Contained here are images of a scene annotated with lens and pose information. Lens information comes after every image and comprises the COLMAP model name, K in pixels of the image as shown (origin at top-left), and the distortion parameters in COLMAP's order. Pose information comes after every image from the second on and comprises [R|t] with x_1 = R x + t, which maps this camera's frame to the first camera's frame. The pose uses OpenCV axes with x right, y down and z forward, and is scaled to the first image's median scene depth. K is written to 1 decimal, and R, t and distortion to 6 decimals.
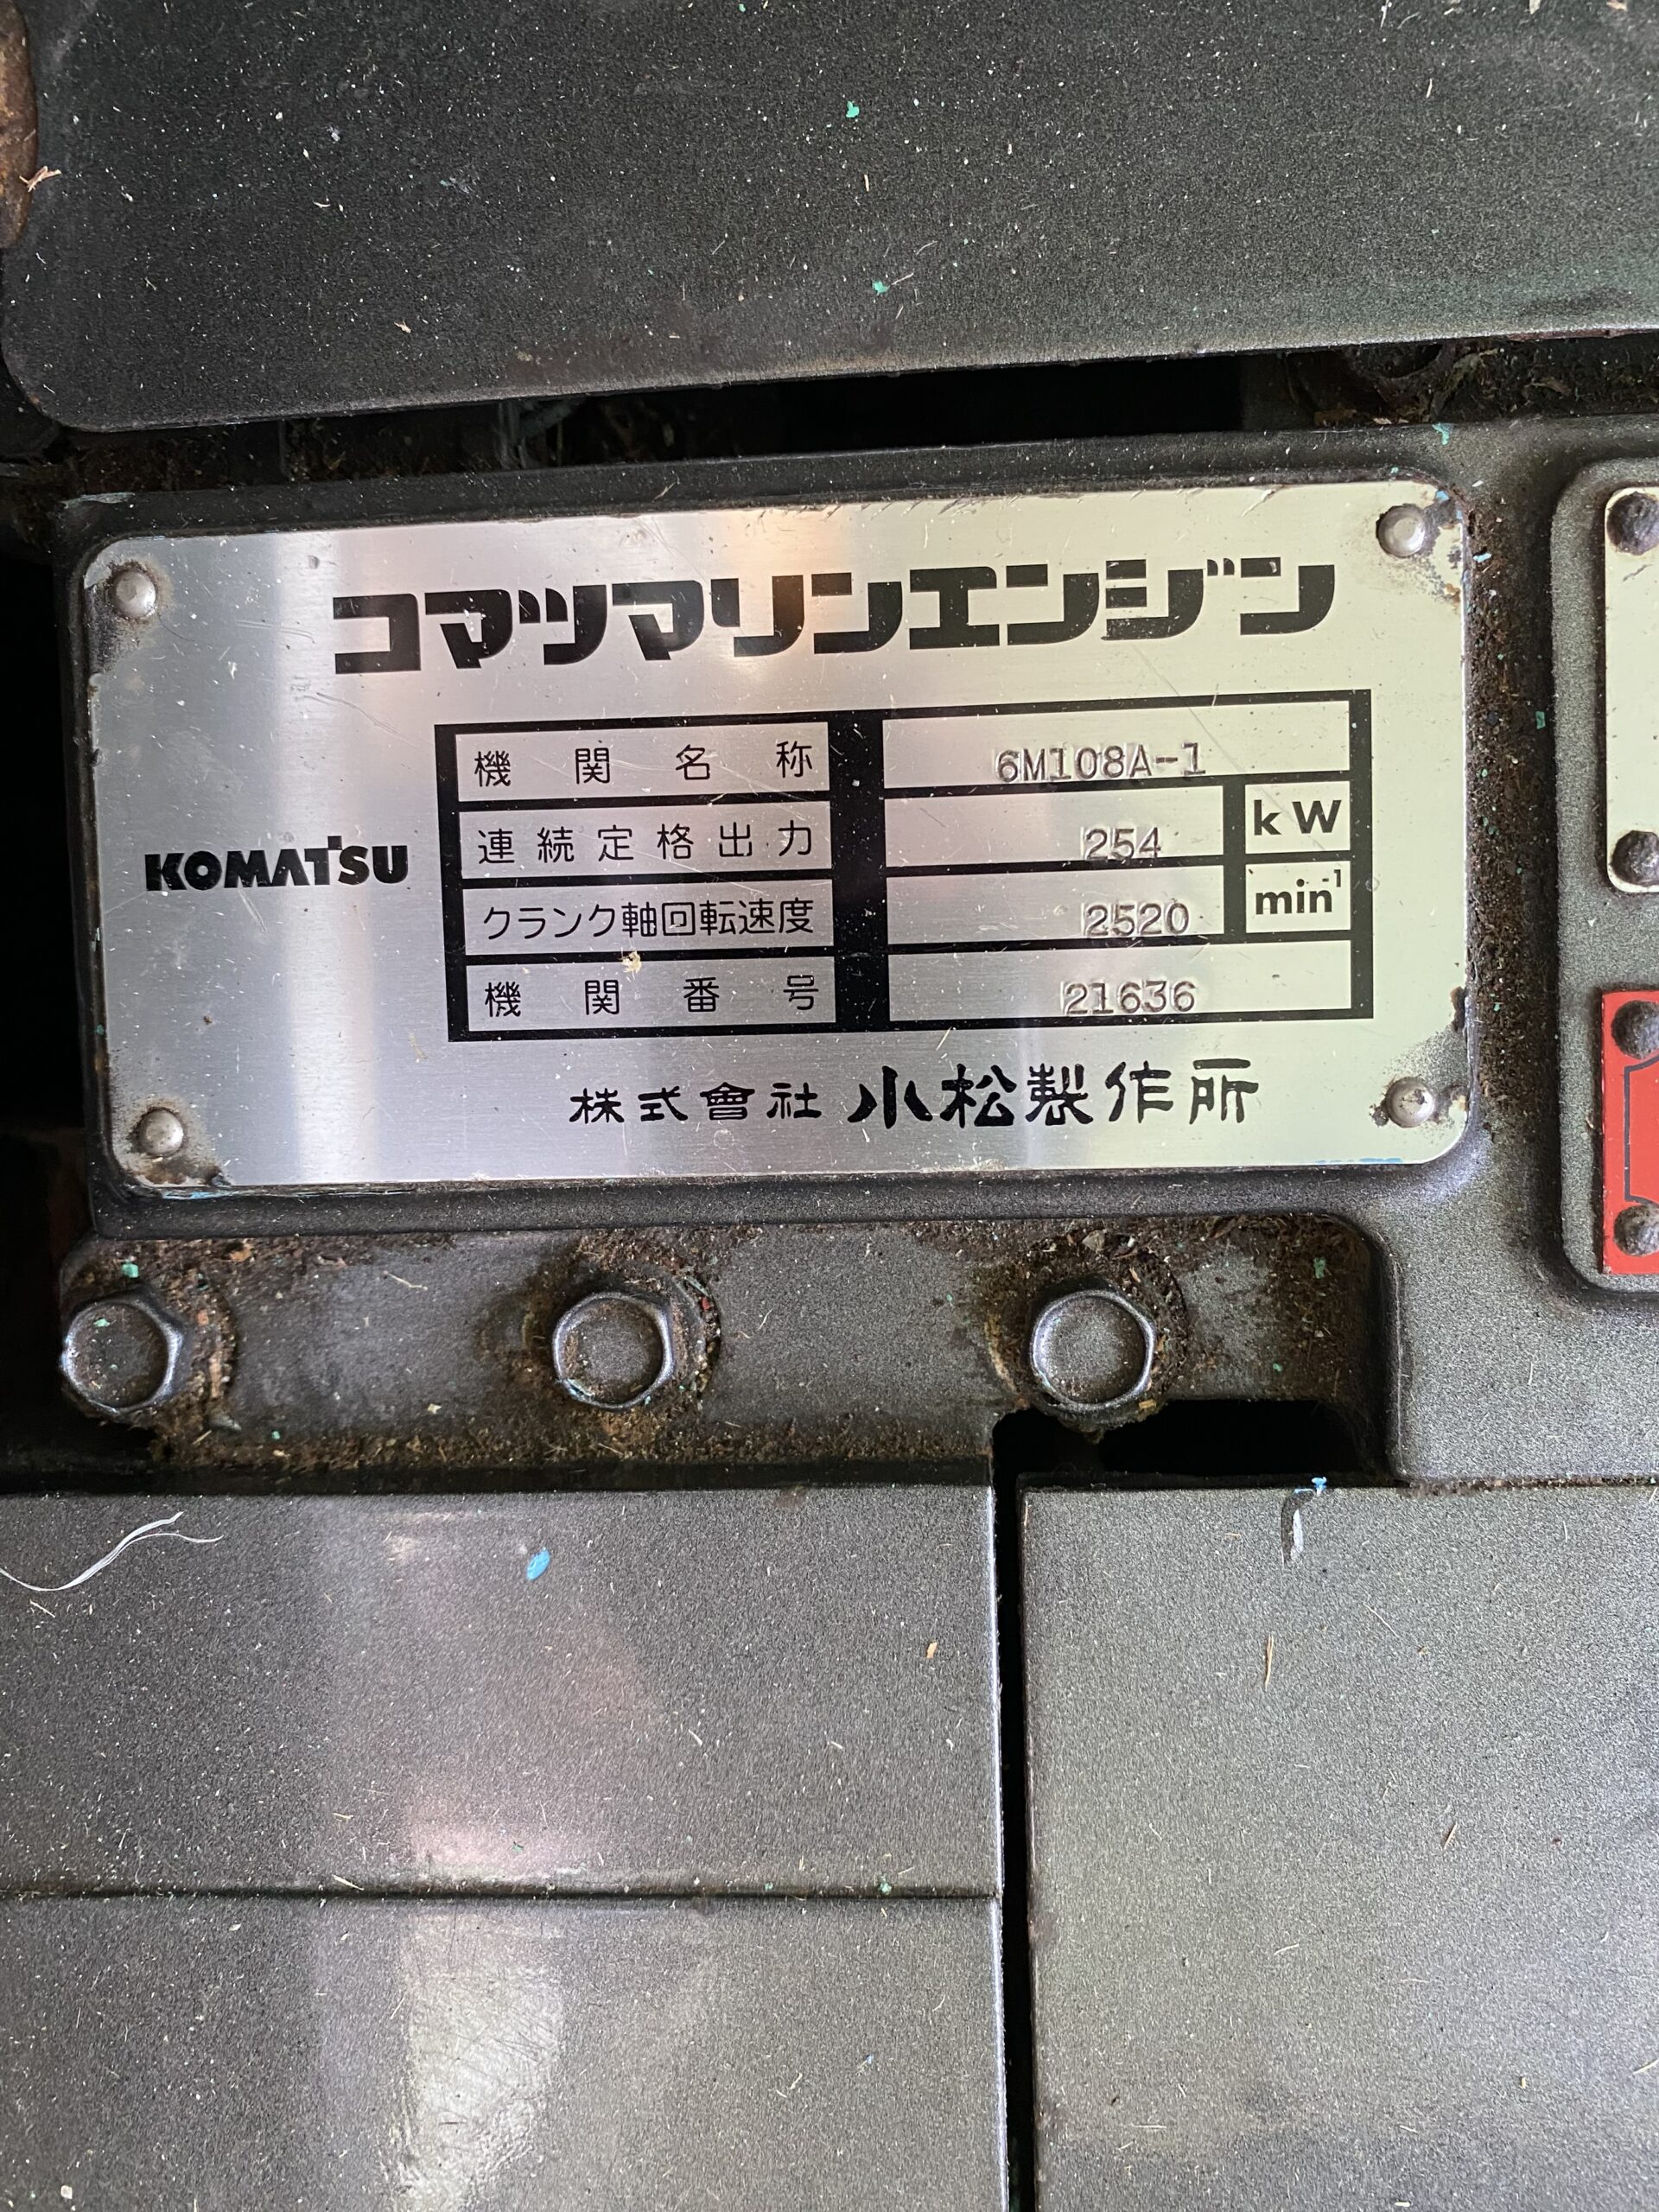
lens RADIAL K [[1688.4, 0, 834.1], [0, 1688.4, 1092.1], [0, 0, 1]] dist [0.009620, -0.001602]
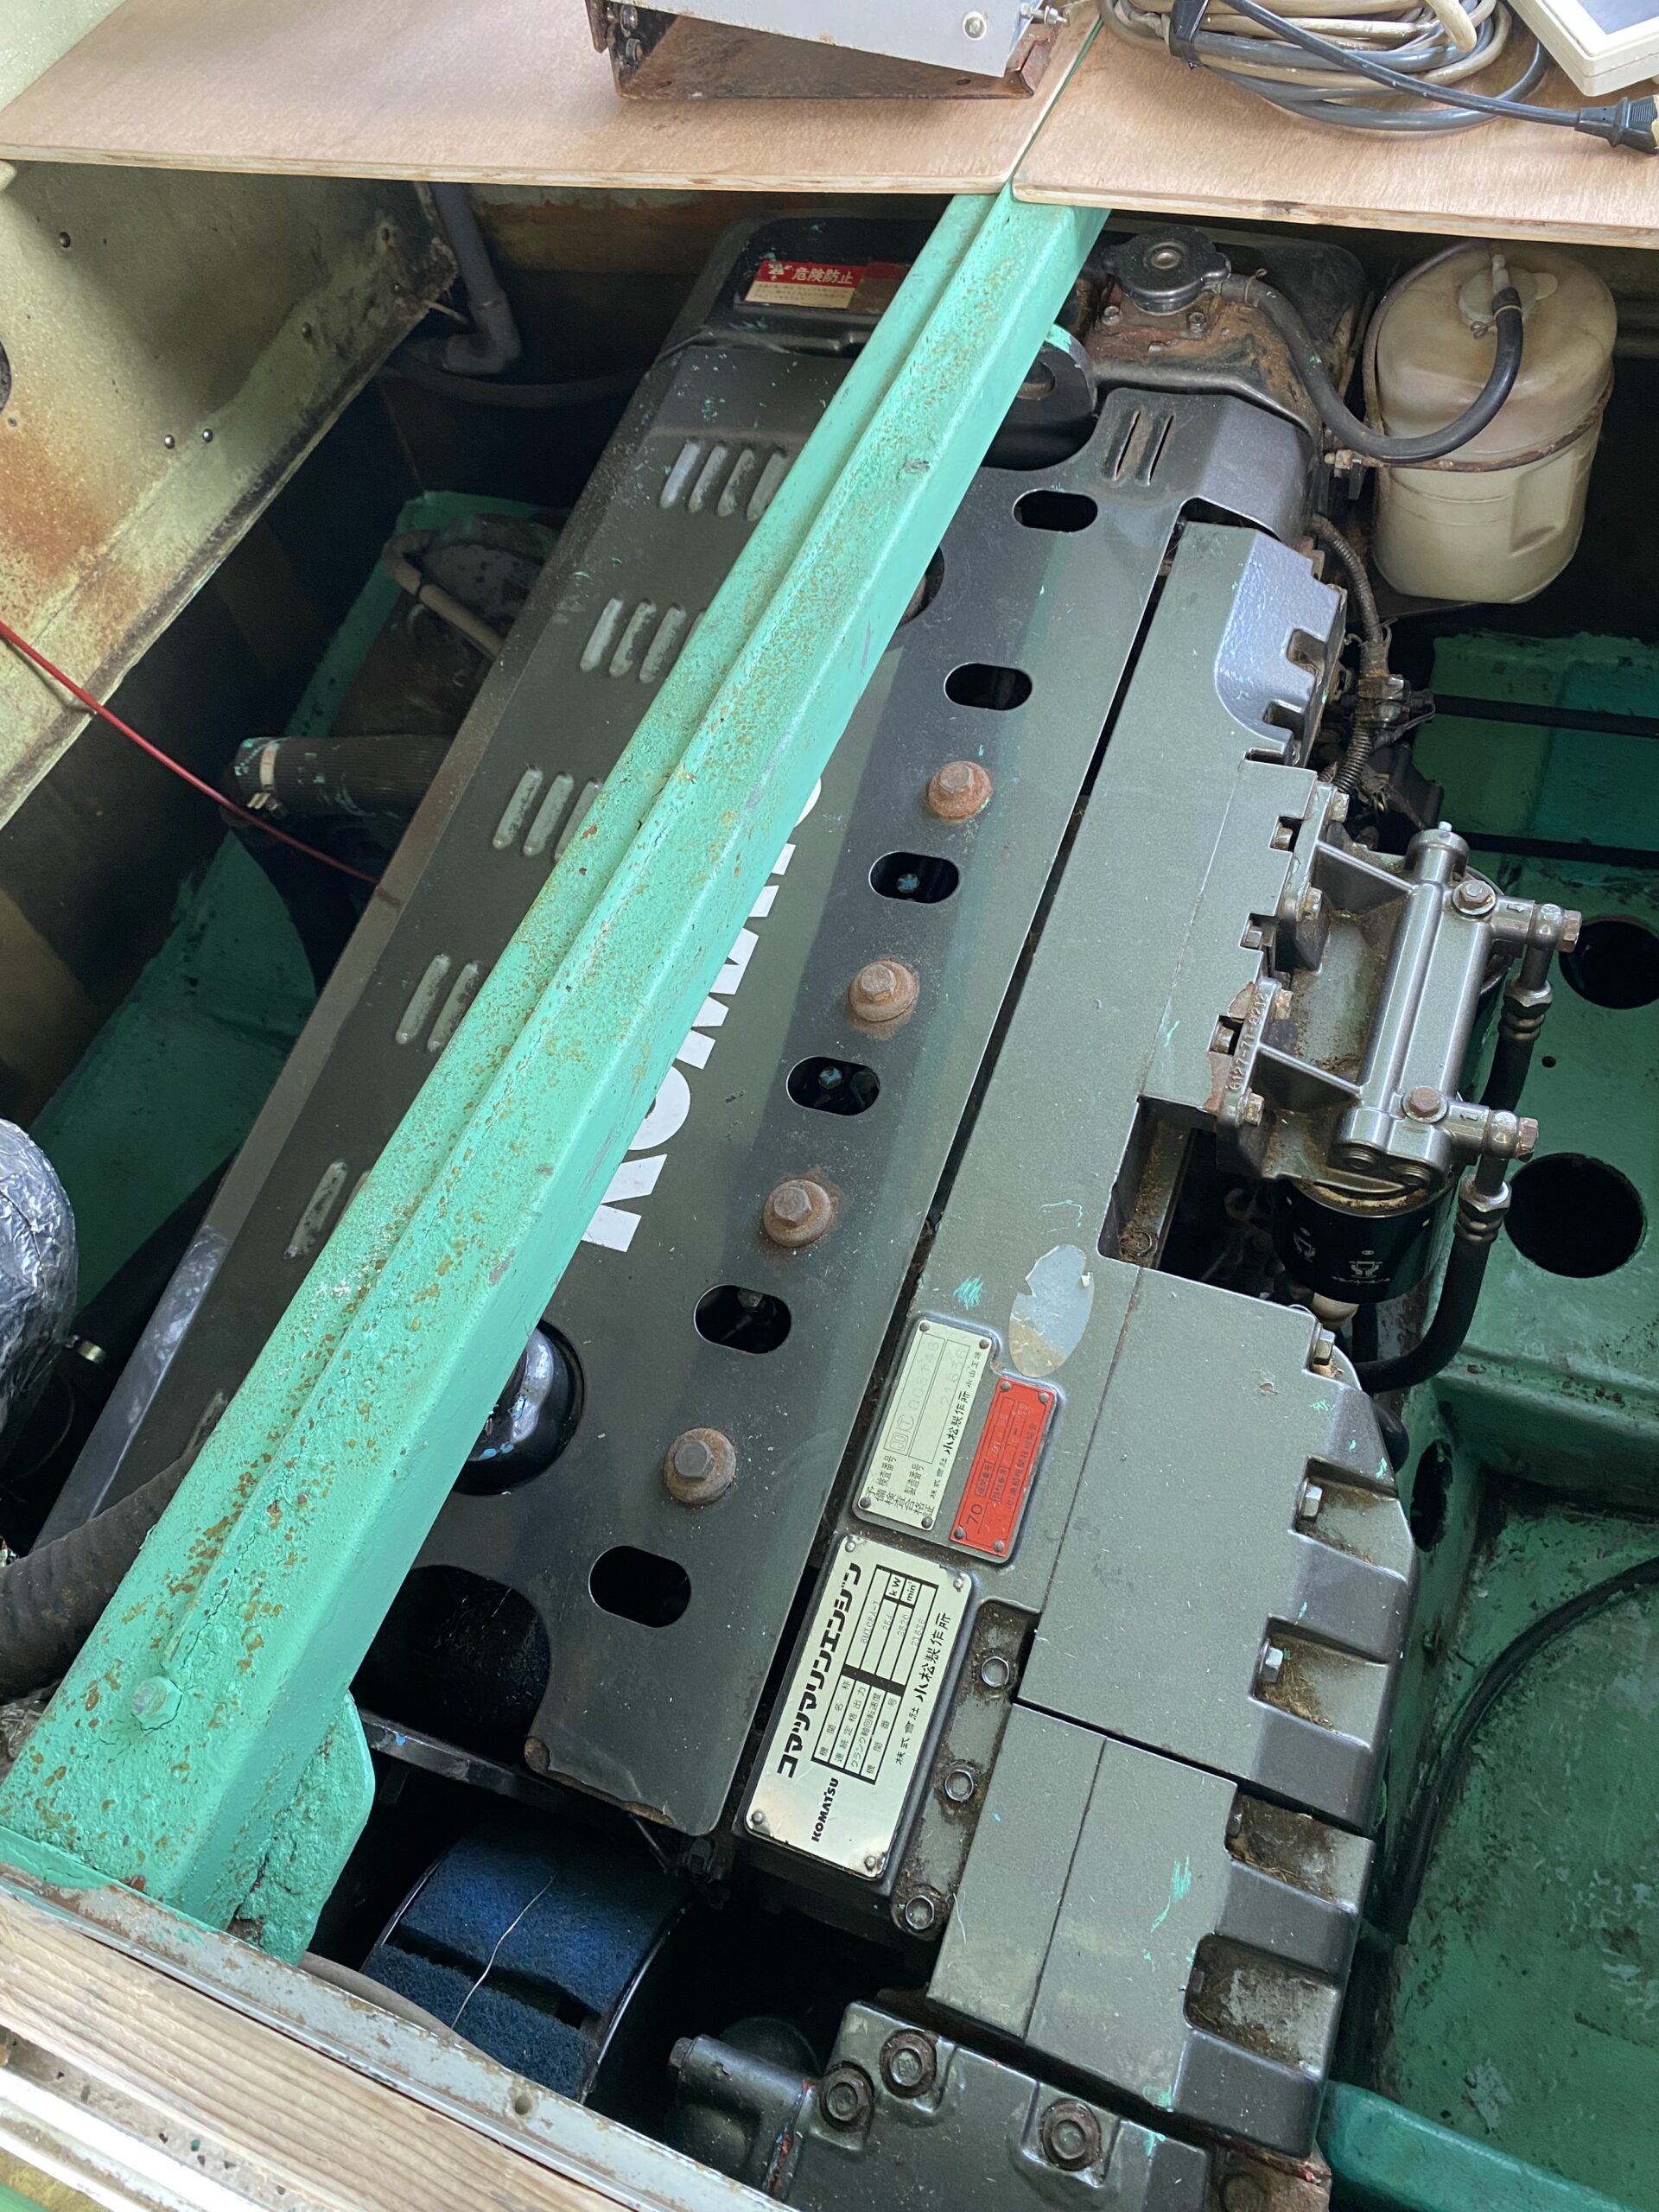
lens RADIAL K [[1688.4, 0, 834.1], [0, 1688.4, 1092.1], [0, 0, 1]] dist [0.009620, -0.001602]
pose [[0.374482, -0.842708, 0.386790, -0.462062], [0.895241, 0.219969, -0.387503, 1.223602], [0.241470, 0.491383, 0.836801, -3.724952]]
